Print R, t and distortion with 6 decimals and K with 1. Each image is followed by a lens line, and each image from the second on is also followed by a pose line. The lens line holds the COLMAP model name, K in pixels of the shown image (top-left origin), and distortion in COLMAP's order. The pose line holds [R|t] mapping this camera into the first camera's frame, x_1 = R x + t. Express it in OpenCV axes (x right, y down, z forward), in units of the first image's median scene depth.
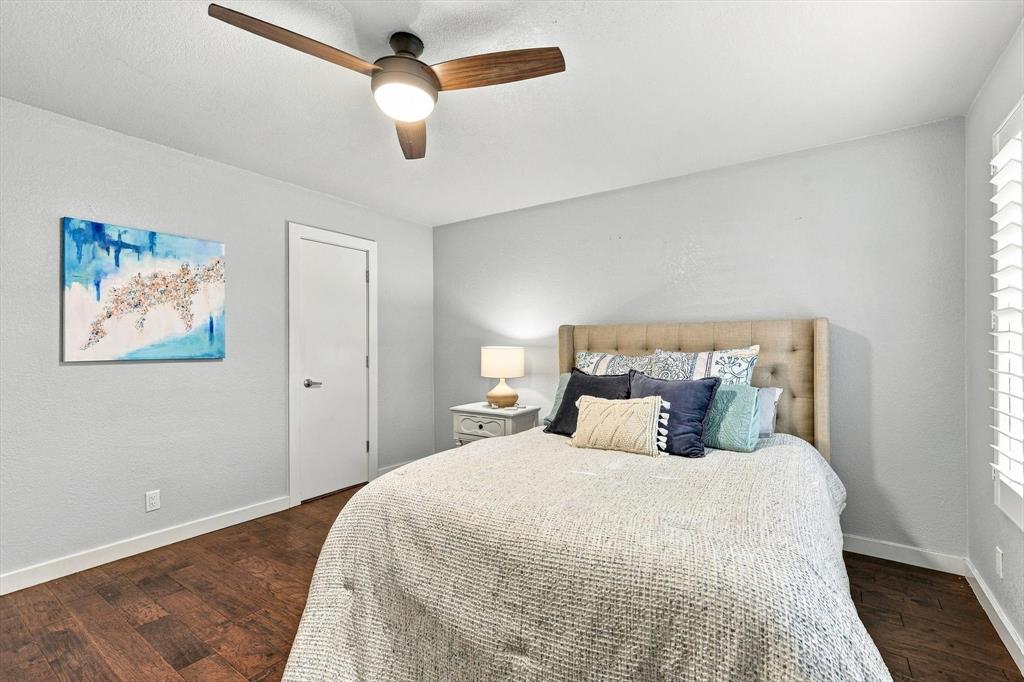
lens RADIAL K [[454.9, 0, 515.2], [0, 454.9, 342.1], [0, 0, 1]] dist [0.002047, 0.000390]
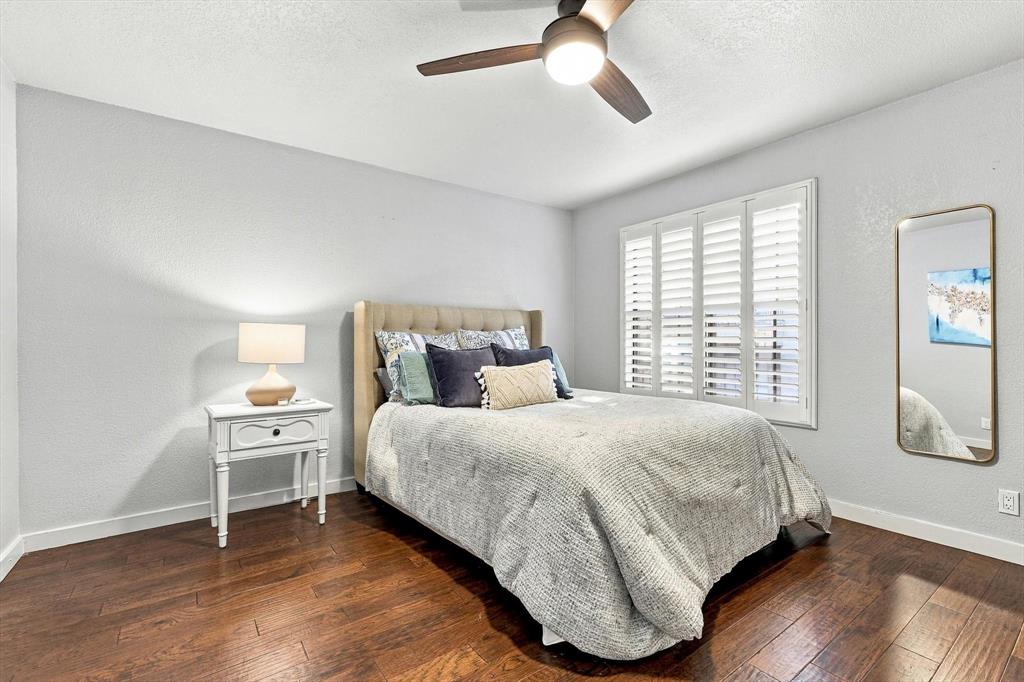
lens RADIAL K [[454.9, 0, 515.2], [0, 454.9, 342.1], [0, 0, 1]] dist [0.002047, 0.000390]
pose [[0.297037, -0.010320, 0.954810, -0.655271], [-0.013326, 0.999799, 0.014952, 0.026164], [-0.954773, -0.017165, 0.296840, 0.423510]]
